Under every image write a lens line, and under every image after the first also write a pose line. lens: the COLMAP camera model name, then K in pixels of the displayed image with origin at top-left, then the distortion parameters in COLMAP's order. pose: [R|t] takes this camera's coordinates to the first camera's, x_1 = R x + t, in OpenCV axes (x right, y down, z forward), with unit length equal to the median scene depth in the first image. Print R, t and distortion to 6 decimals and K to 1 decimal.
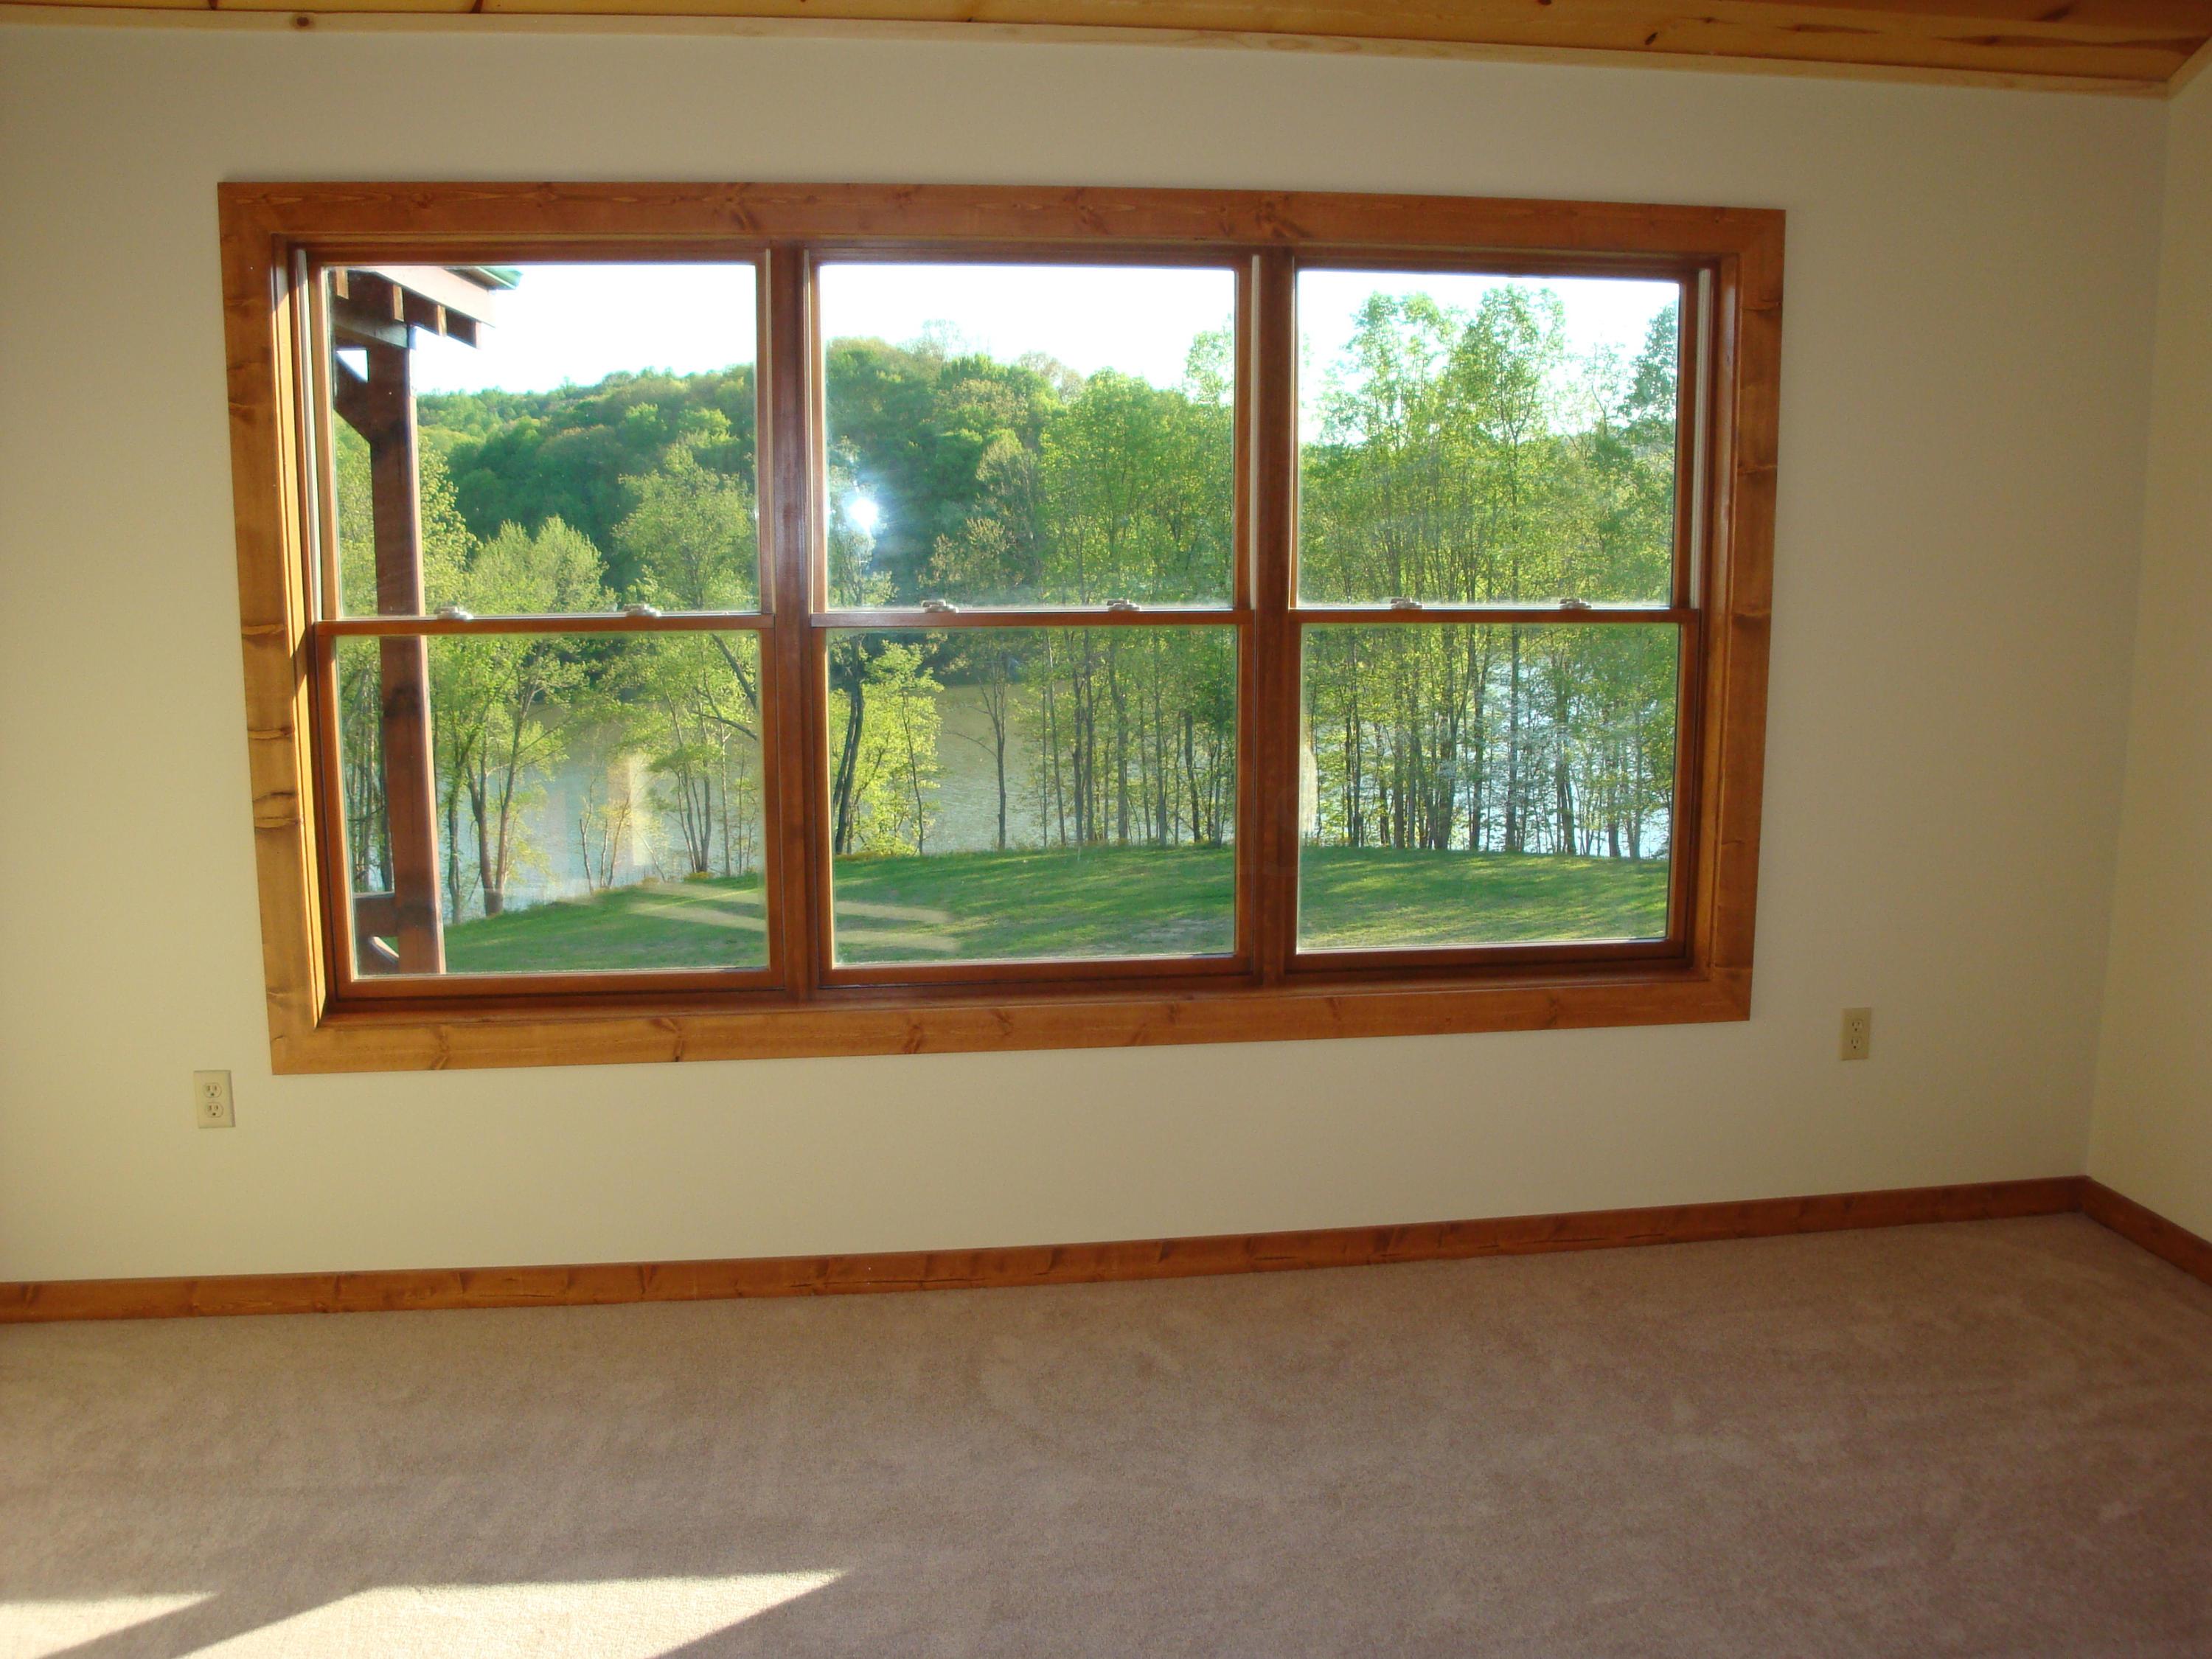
lens RADIAL K [[1960.6, 0, 1104.3], [0, 1960.6, 831.4], [0, 0, 1]] dist [-0.155532, 0.120362]
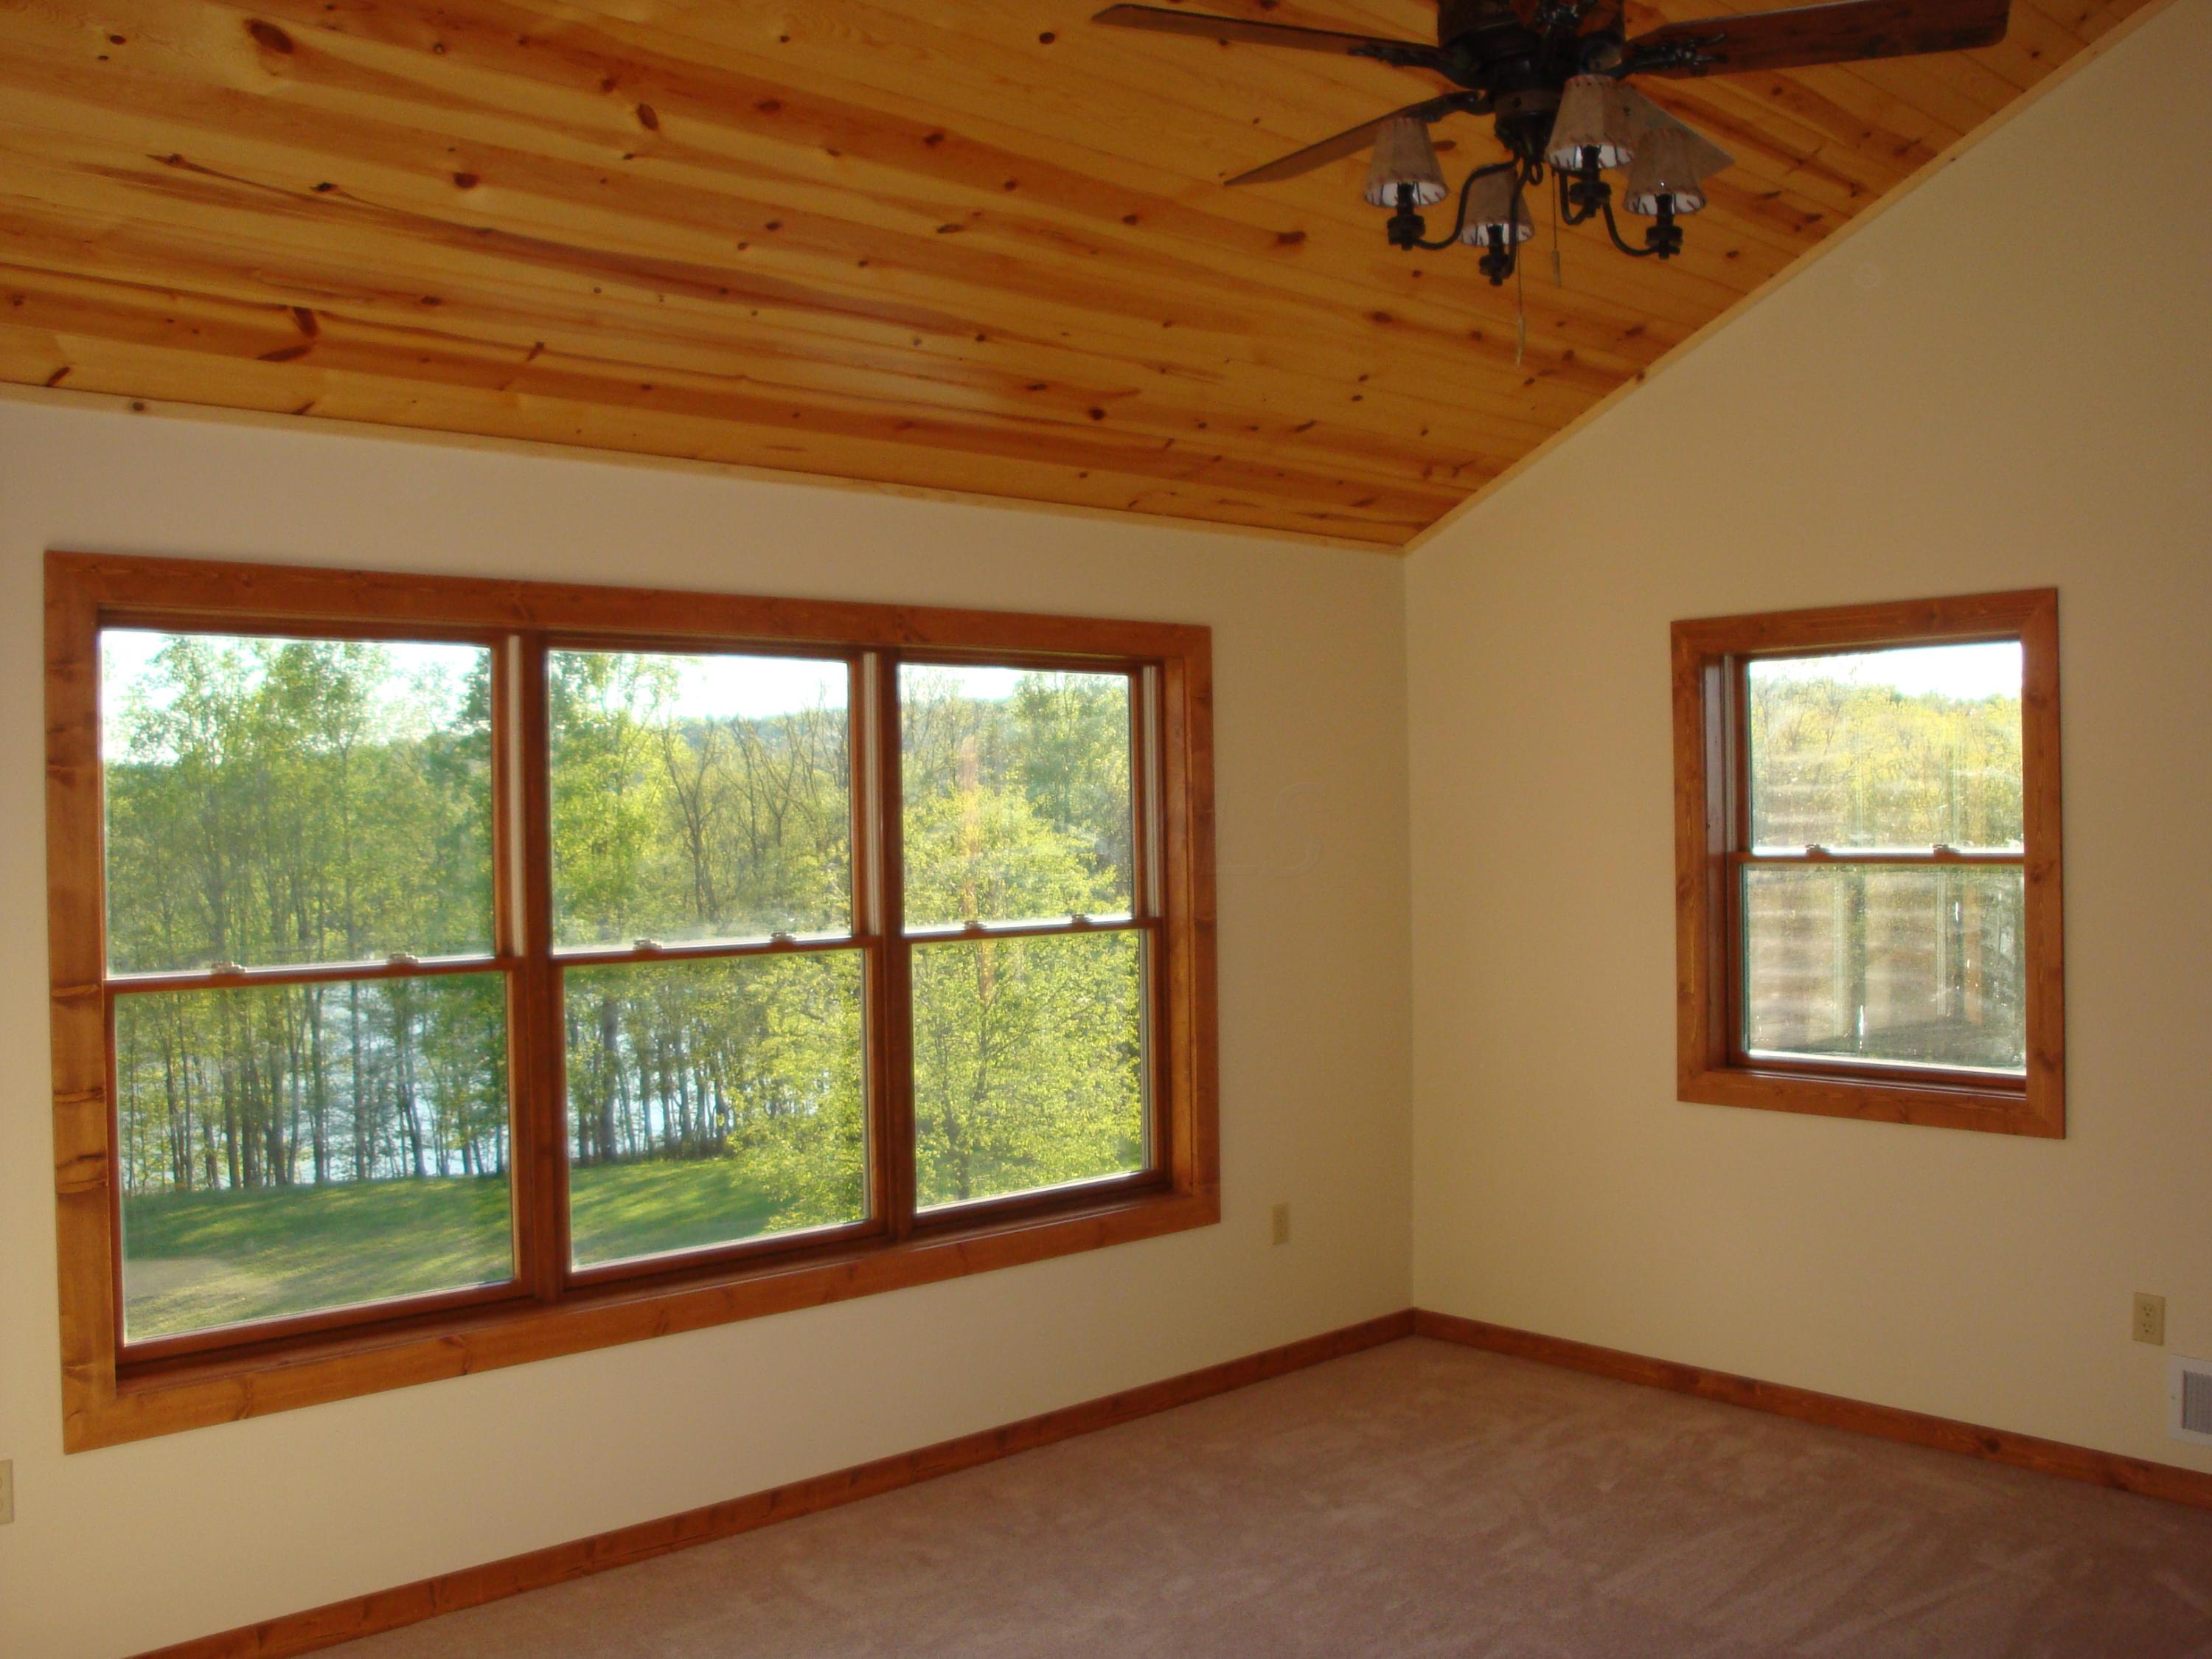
lens RADIAL K [[1960.6, 0, 1104.1], [0, 1960.6, 825.2], [0, 0, 1]] dist [-0.155532, 0.120362]
pose [[0.829695, -0.015548, 0.558000, -0.486767], [0.106205, 0.985750, -0.130449, -0.005083], [-0.548020, 0.167495, 0.819524, -0.101306]]
